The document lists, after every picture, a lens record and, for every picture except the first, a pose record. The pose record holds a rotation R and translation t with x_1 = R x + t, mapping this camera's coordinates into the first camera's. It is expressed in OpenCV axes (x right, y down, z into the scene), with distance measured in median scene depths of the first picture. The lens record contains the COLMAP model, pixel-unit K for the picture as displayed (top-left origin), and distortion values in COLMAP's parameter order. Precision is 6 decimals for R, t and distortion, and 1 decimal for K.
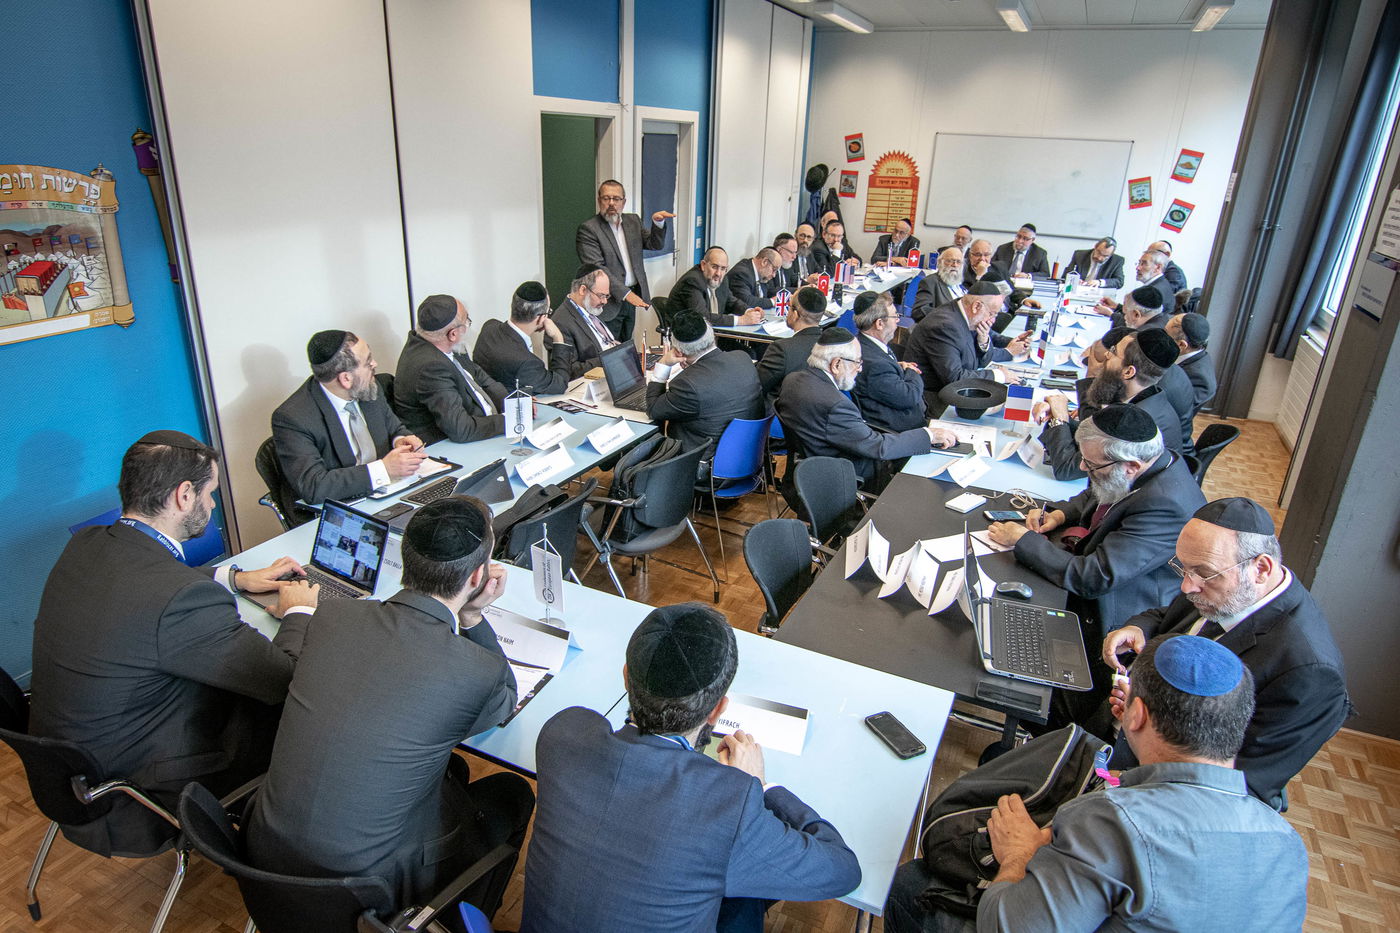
lens RADIAL K [[830.6, 0, 694.4], [0, 830.6, 461.4], [0, 0, 1]] dist [-0.010149, -0.001802]
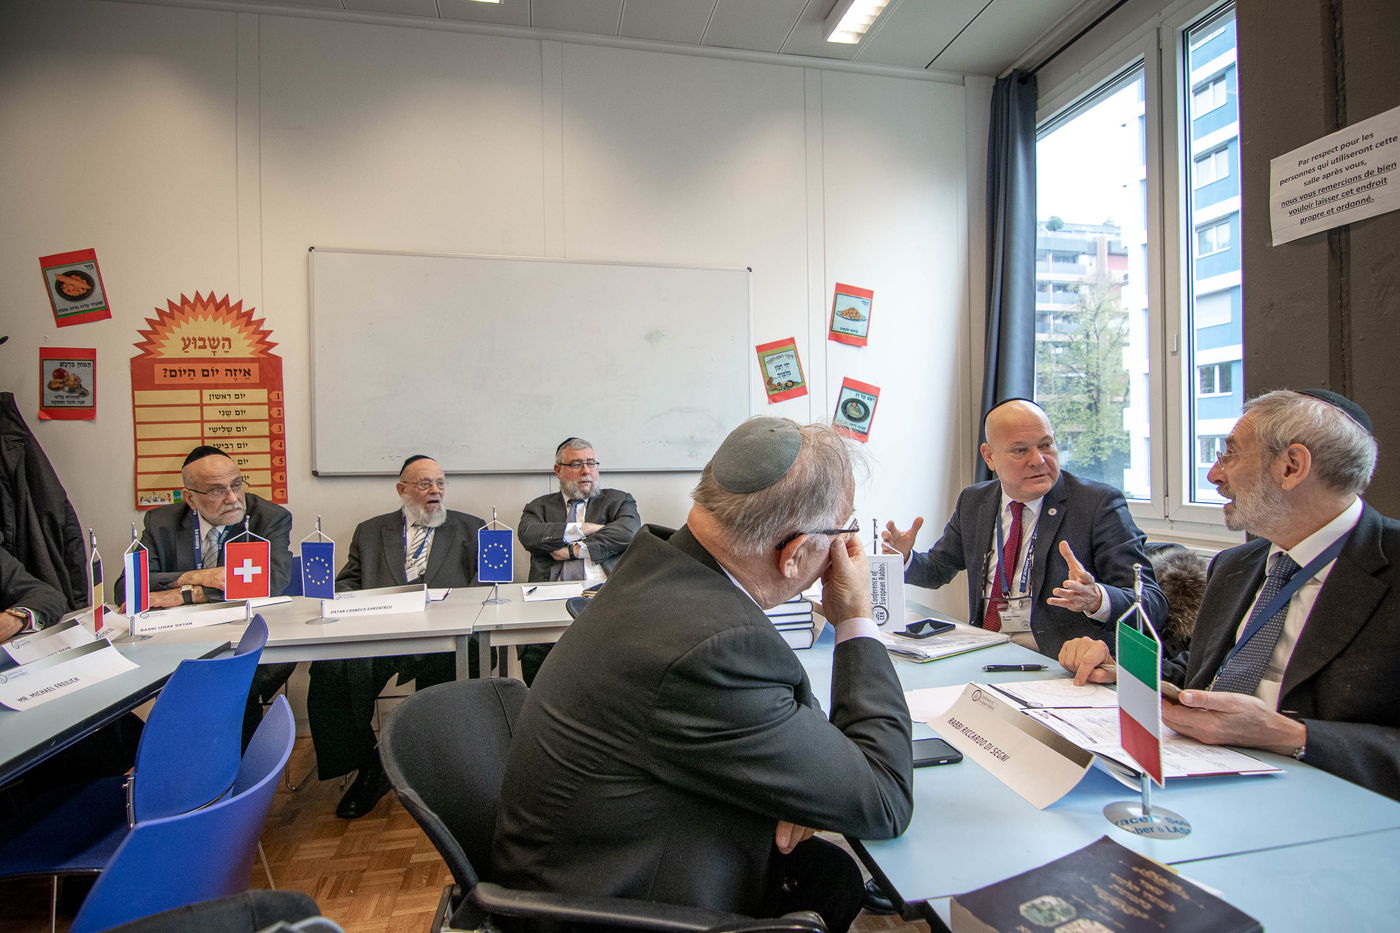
lens RADIAL K [[703.4, 0, 698.8], [0, 703.4, 456.8], [0, 0, 1]] dist [0.001117, -0.000417]
pose [[0.810763, -0.056678, 0.582624, 0.234833], [0.251484, 0.932496, -0.259244, -0.166822], [-0.528601, 0.356706, 0.770287, 0.661640]]
